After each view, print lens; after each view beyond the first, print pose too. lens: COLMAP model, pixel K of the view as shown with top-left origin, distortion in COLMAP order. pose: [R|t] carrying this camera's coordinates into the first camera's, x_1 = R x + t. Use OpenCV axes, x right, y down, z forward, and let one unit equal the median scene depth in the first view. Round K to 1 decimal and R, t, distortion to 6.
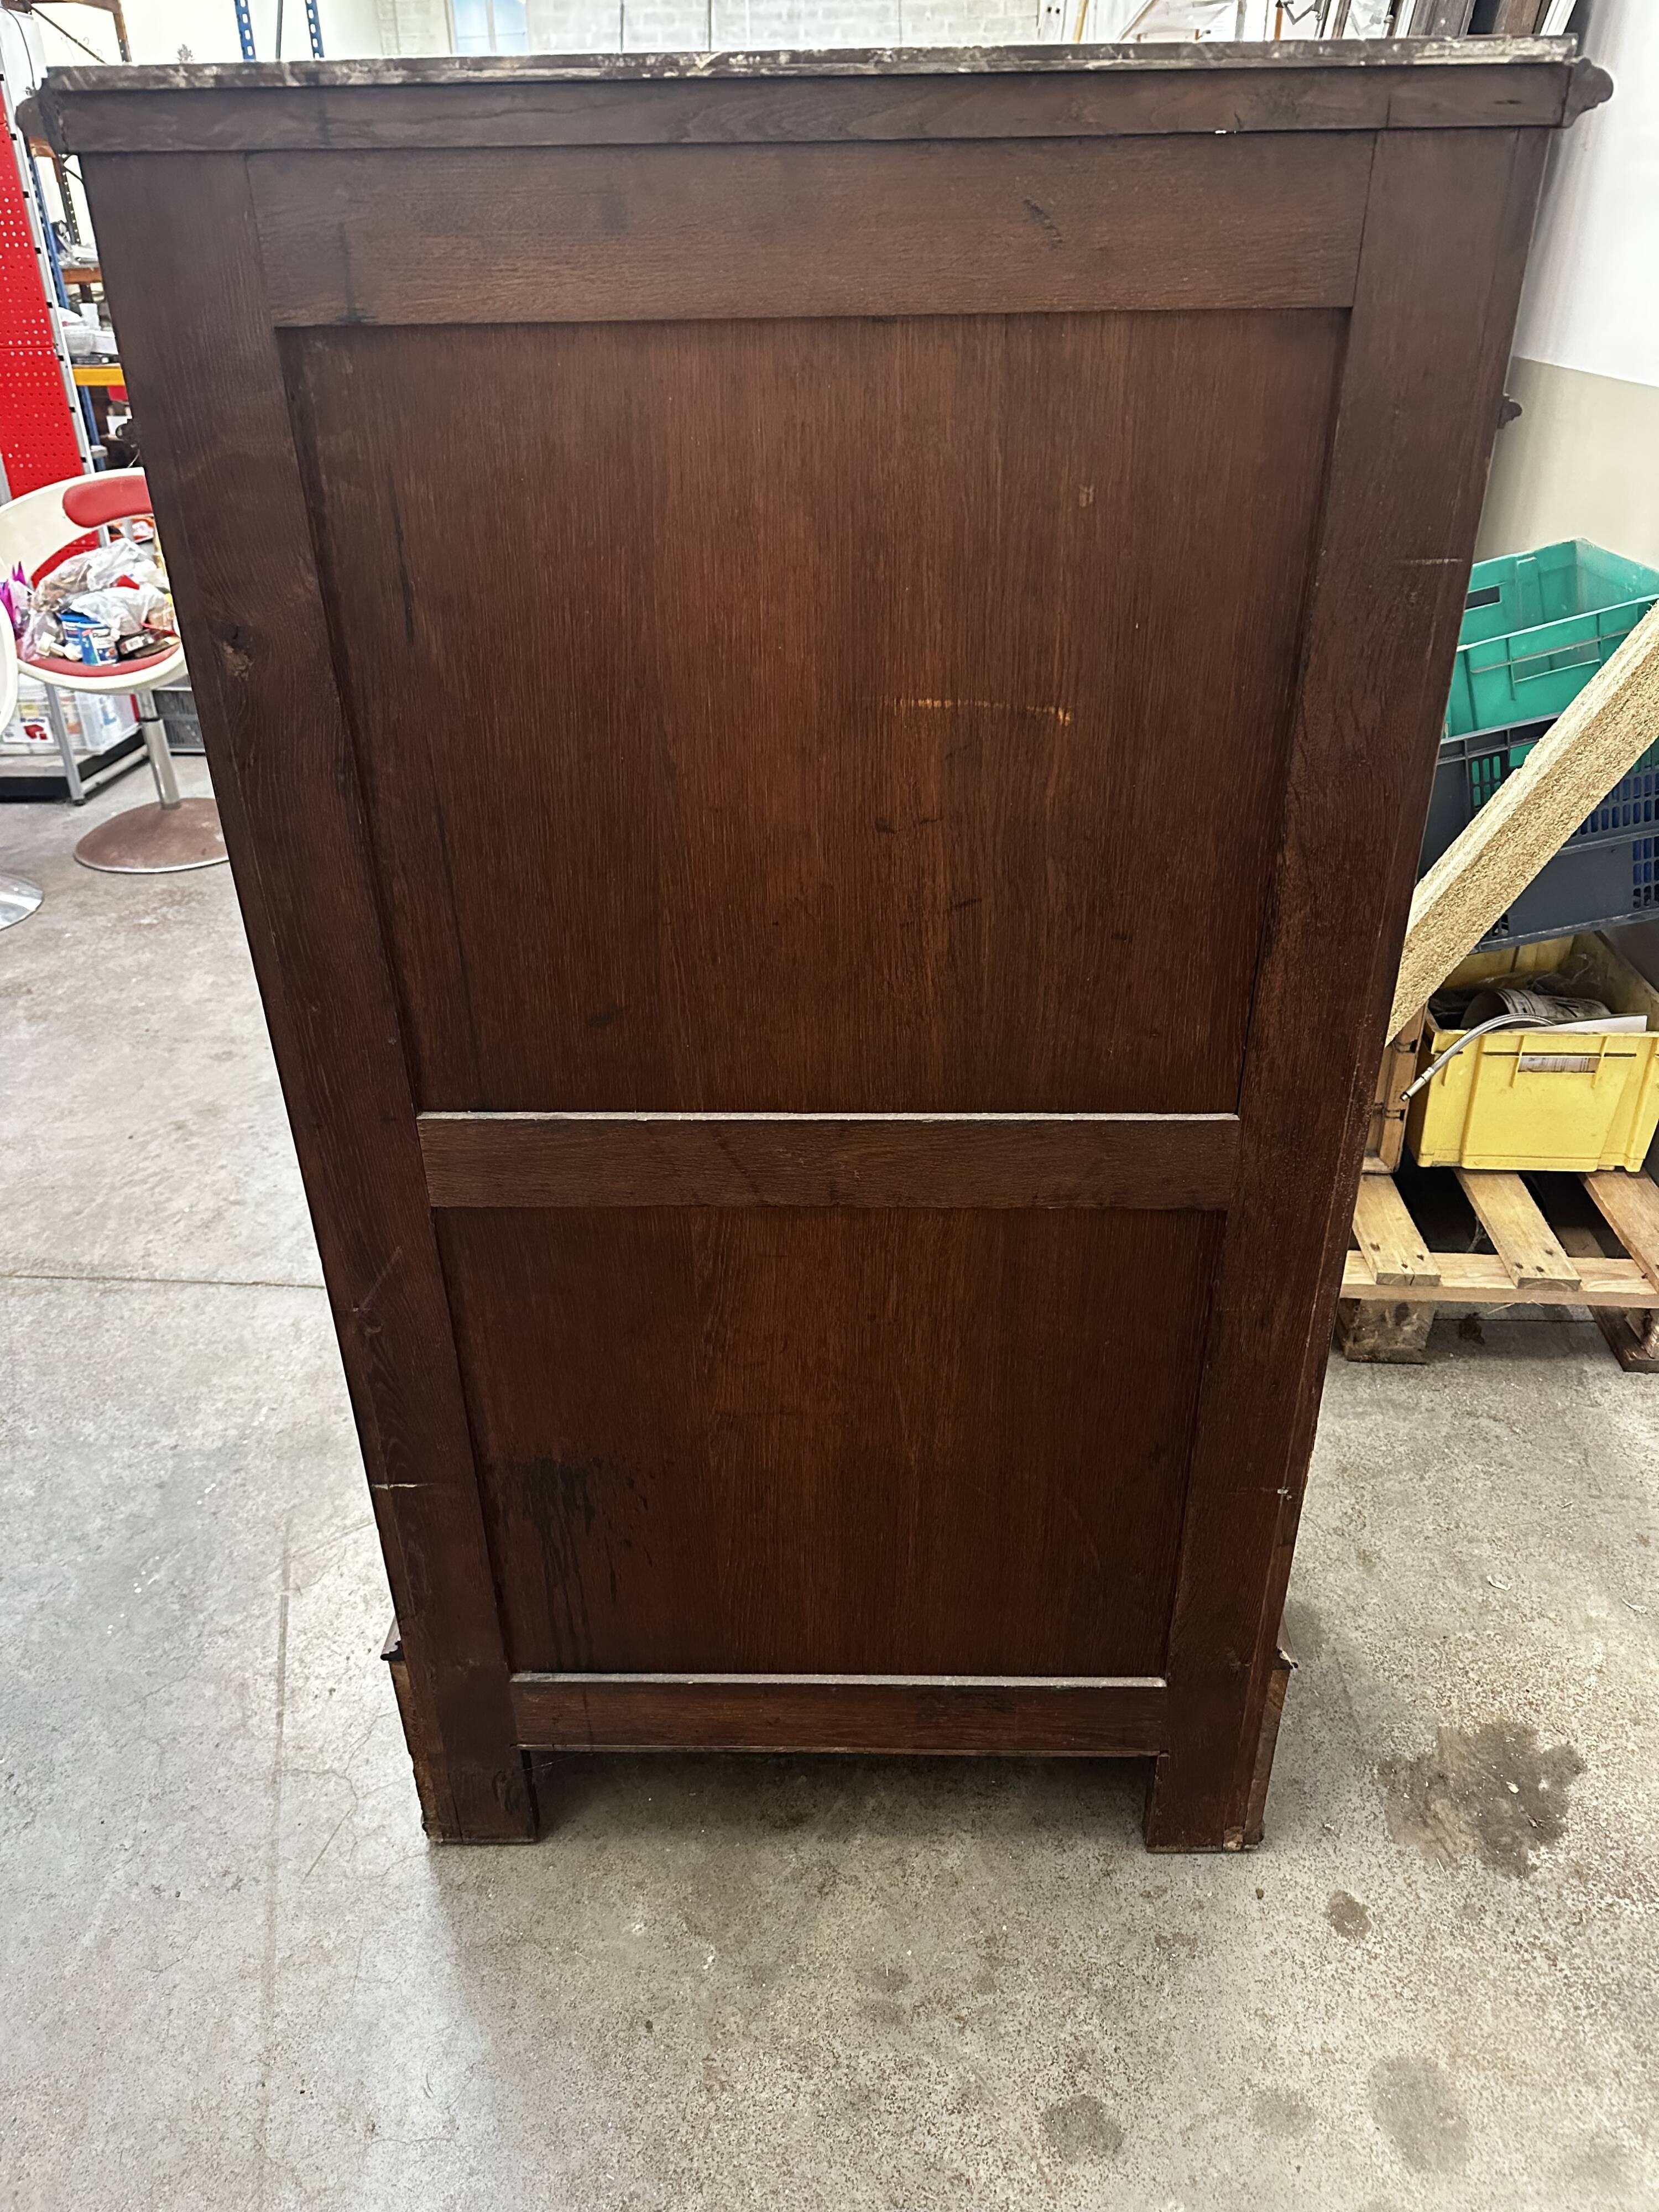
lens RADIAL K [[1560.8, 0, 833.4], [0, 1560.8, 1105.3], [0, 0, 1]] dist [0.023949, -0.037082]
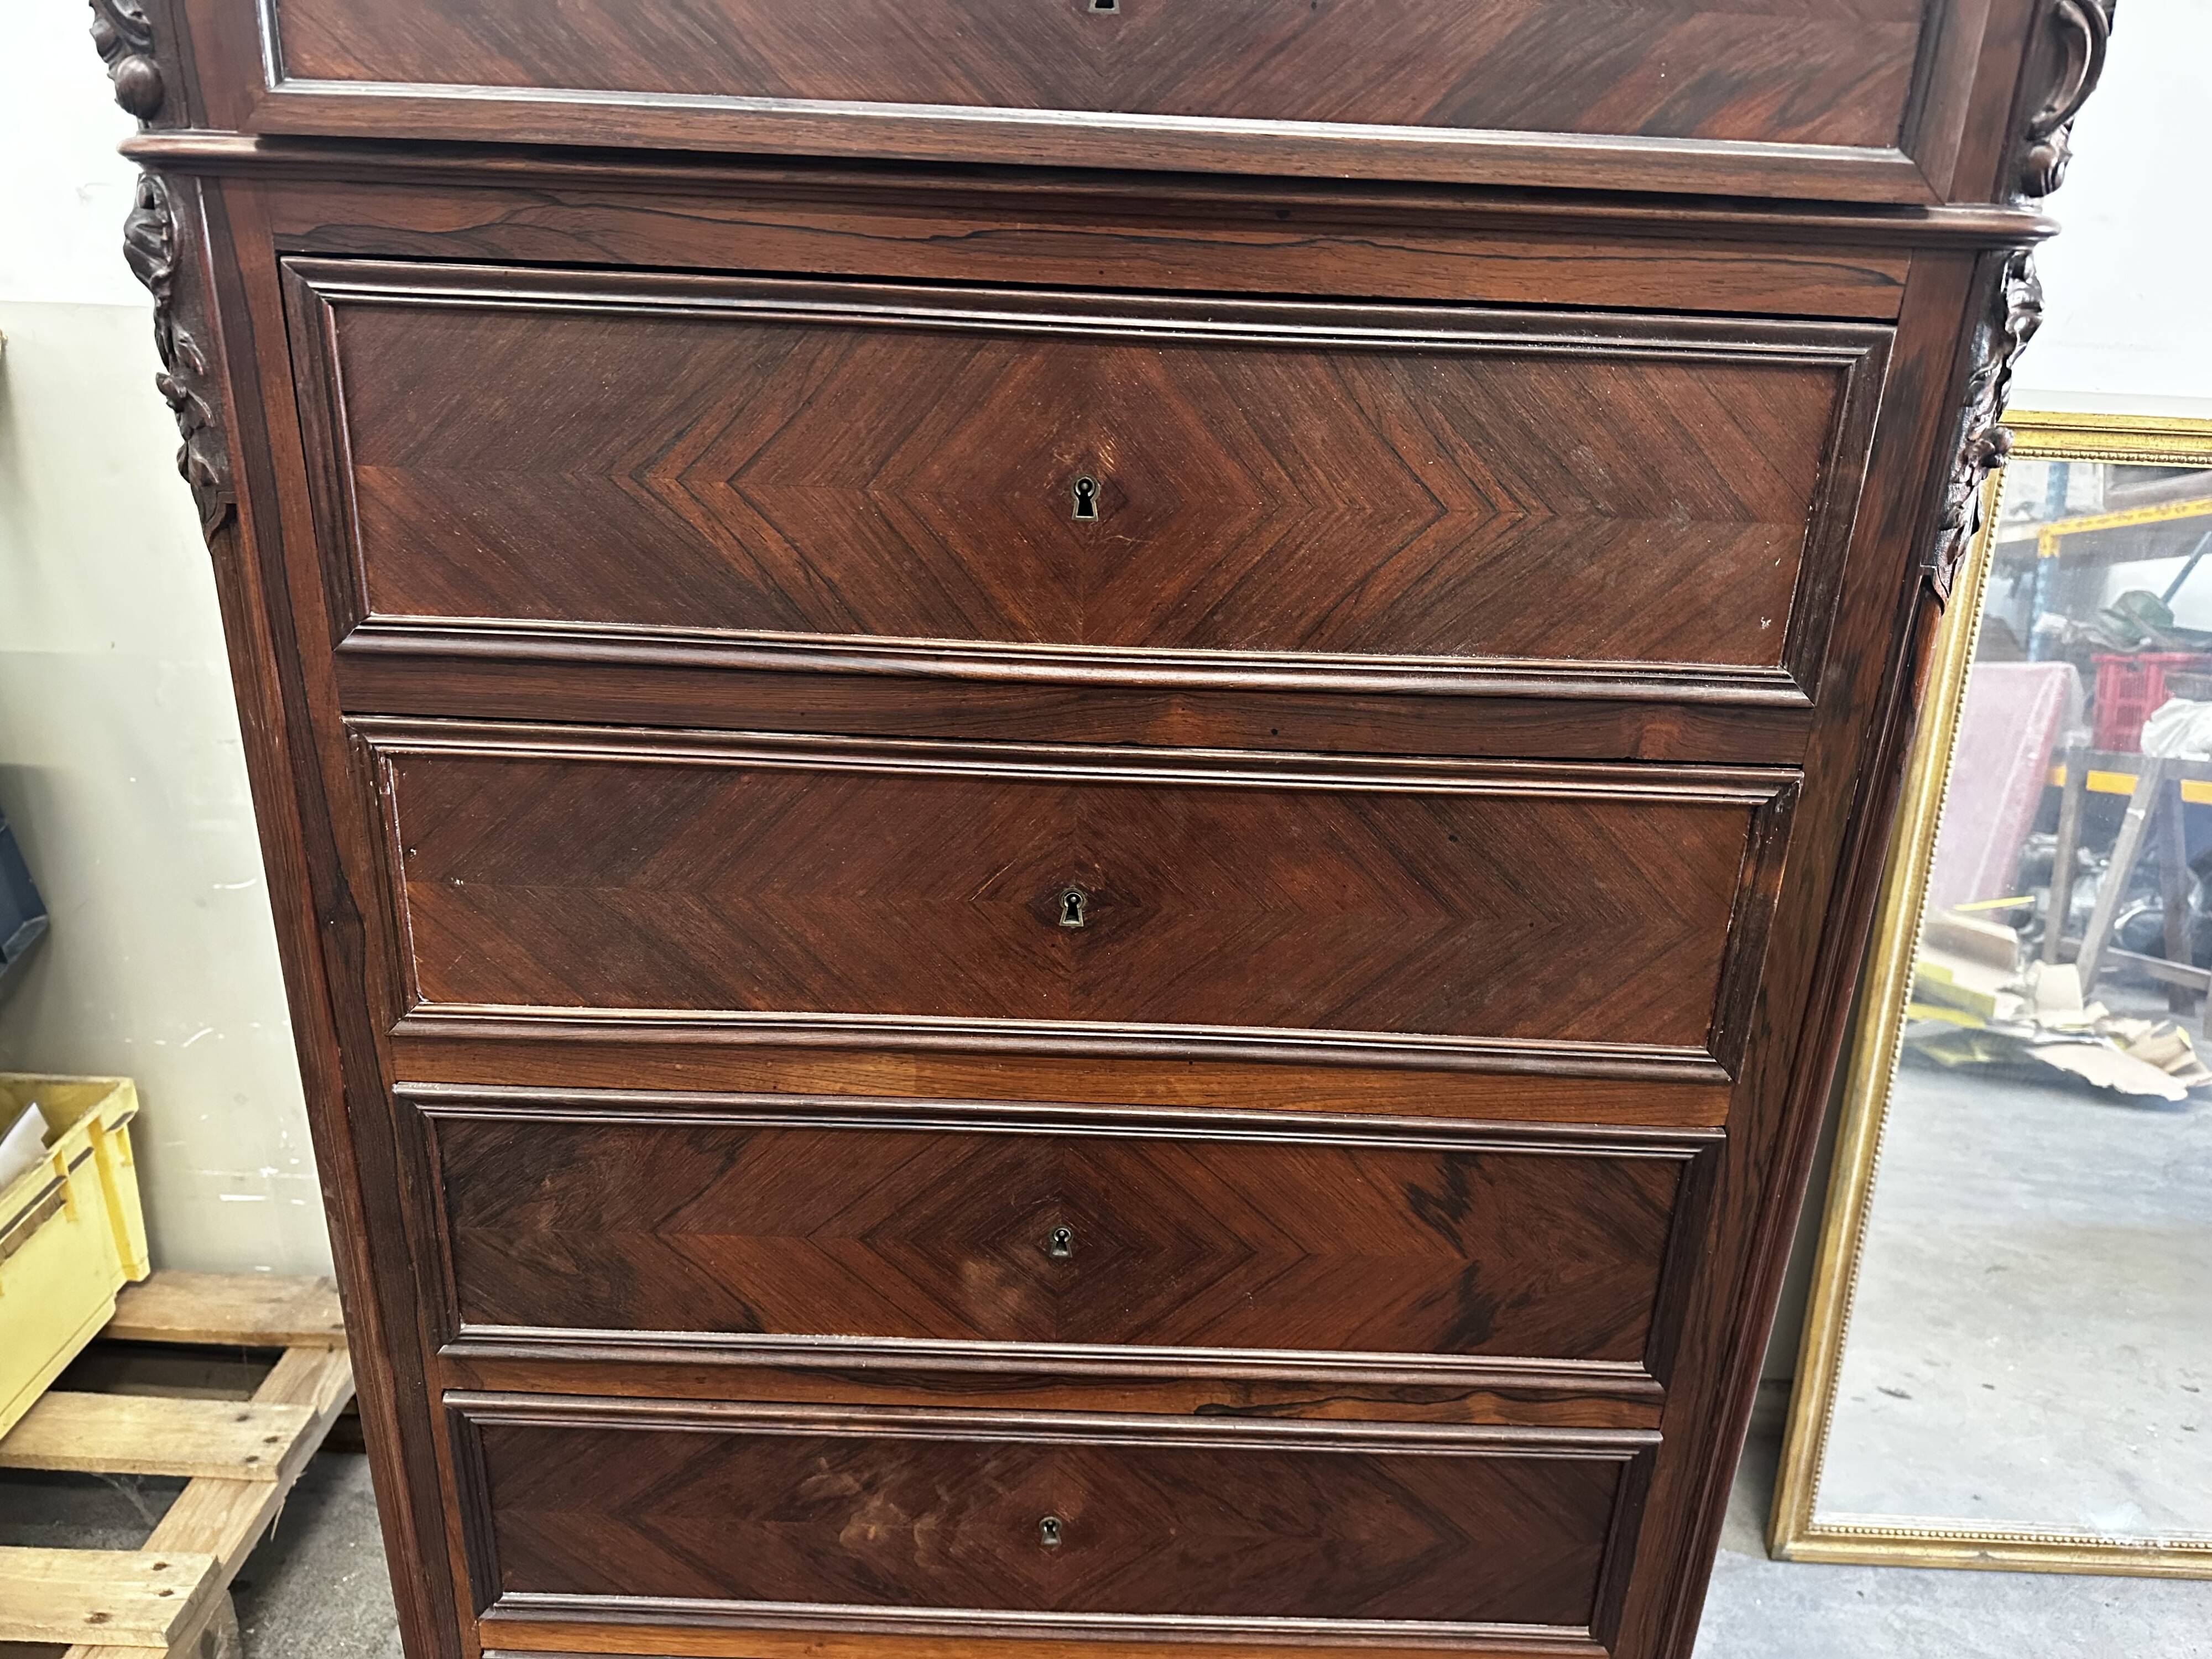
lens RADIAL K [[1560.8, 0, 1108.8], [0, 1560.8, 830.1], [0, 0, 1]] dist [0.023949, -0.037082]
pose [[-0.043987, -0.379861, 0.923997, -0.178157], [0.445913, 0.820185, 0.358411, -0.314596], [-0.893995, 0.427787, 0.133307, 0.676314]]
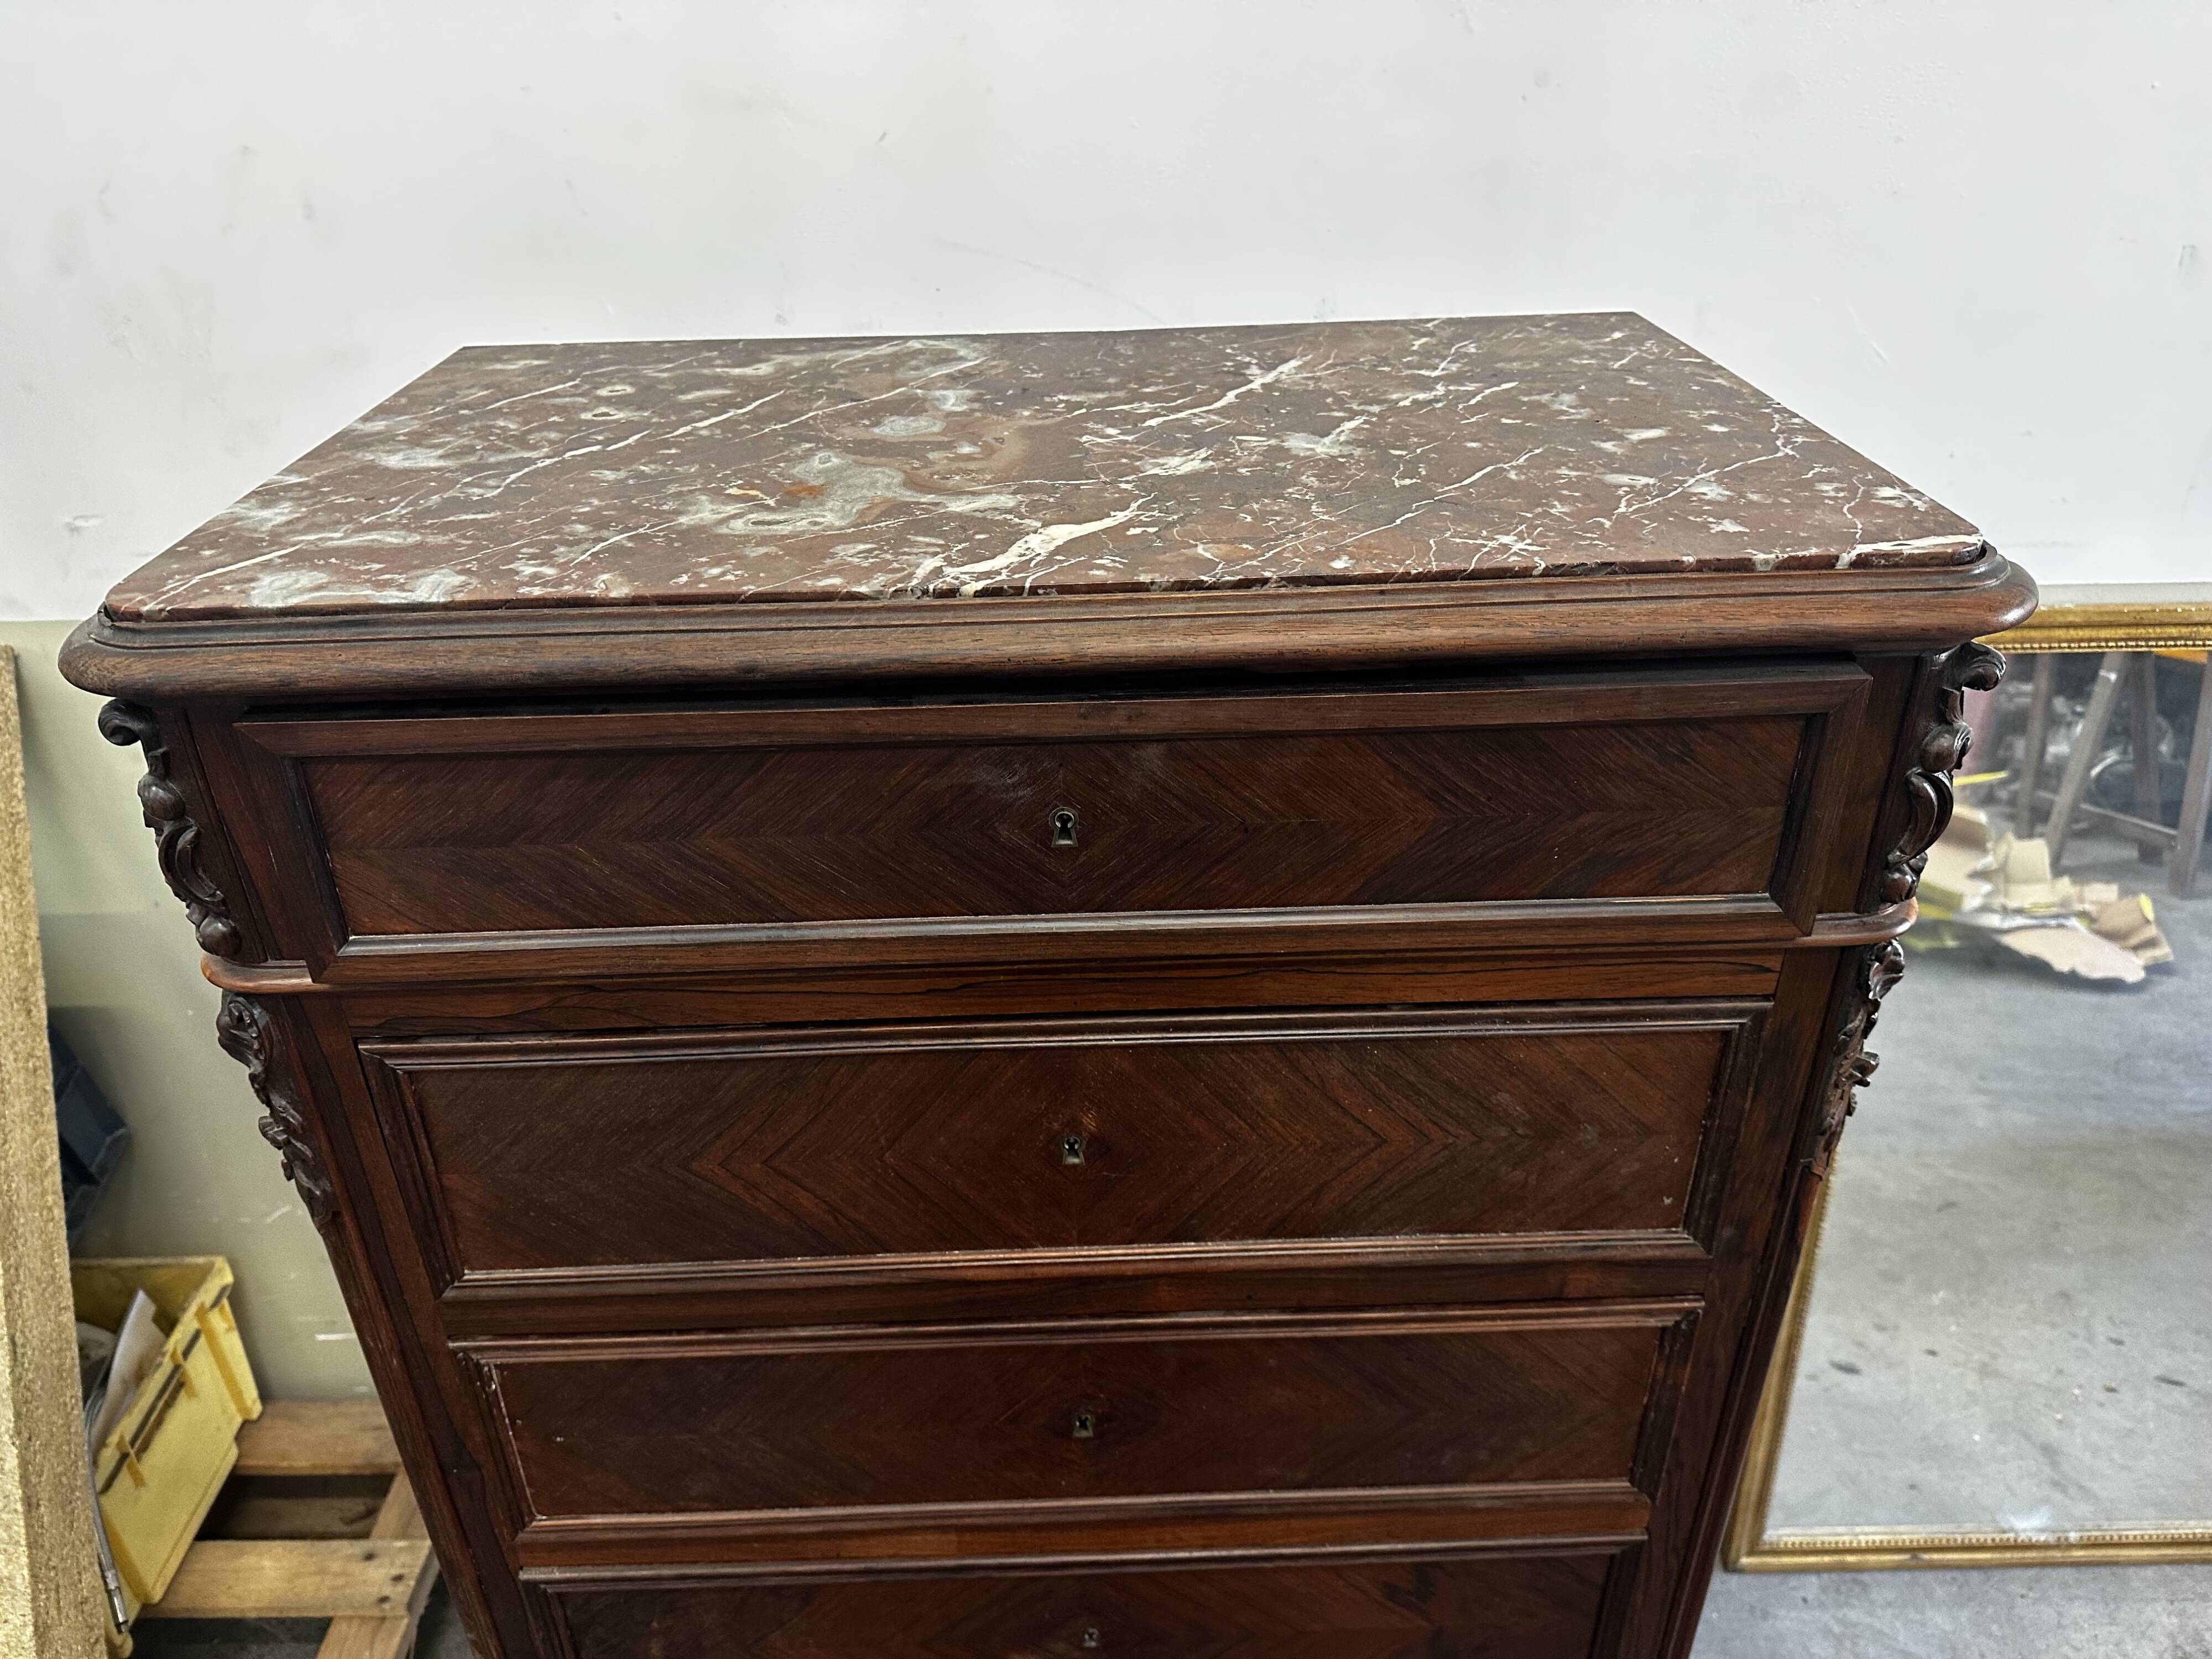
lens RADIAL K [[1560.8, 0, 1101.0], [0, 1560.8, 821.4], [0, 0, 1]] dist [0.023949, -0.037082]
pose [[-0.071945, -0.499673, 0.863221, -0.114361], [0.495305, 0.733310, 0.465756, -0.569946], [-0.865735, 0.461066, 0.194733, 0.531737]]
